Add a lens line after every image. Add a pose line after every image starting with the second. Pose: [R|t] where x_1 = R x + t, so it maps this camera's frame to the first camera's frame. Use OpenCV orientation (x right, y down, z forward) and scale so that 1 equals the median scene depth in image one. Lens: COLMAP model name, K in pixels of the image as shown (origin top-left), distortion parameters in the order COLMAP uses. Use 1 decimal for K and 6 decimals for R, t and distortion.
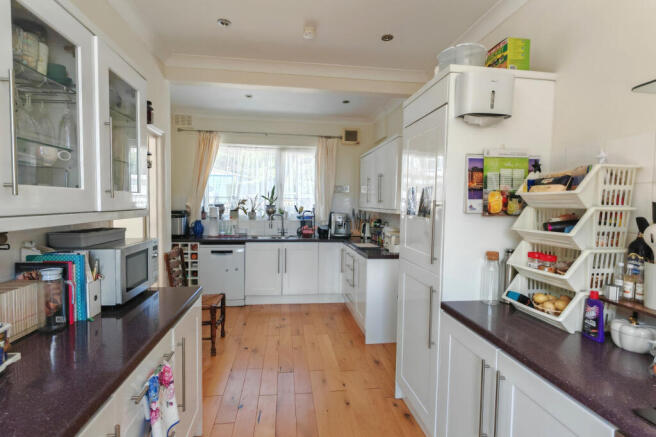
lens RADIAL K [[310.3, 0, 326.8], [0, 310.3, 217.9], [0, 0, 1]] dist [-0.005324, 0.000266]
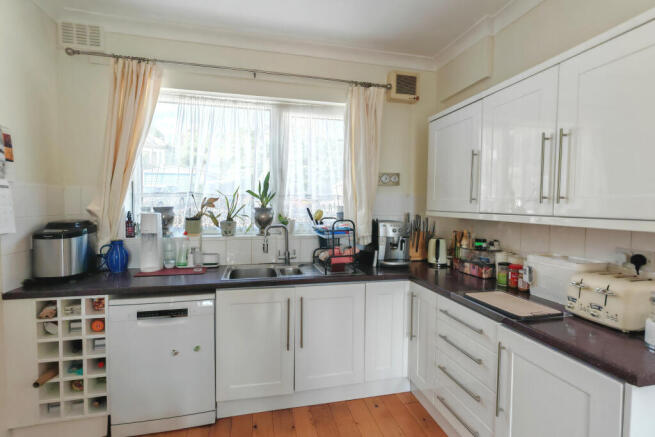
lens RADIAL K [[309.8, 0, 328.1], [0, 309.8, 219.7], [0, 0, 1]] dist [-0.005324, 0.000266]
pose [[0.995552, -0.010165, 0.093663, -0.123219], [0.009813, 0.999943, 0.004210, -0.022736], [-0.093700, -0.003272, 0.995595, 0.467054]]
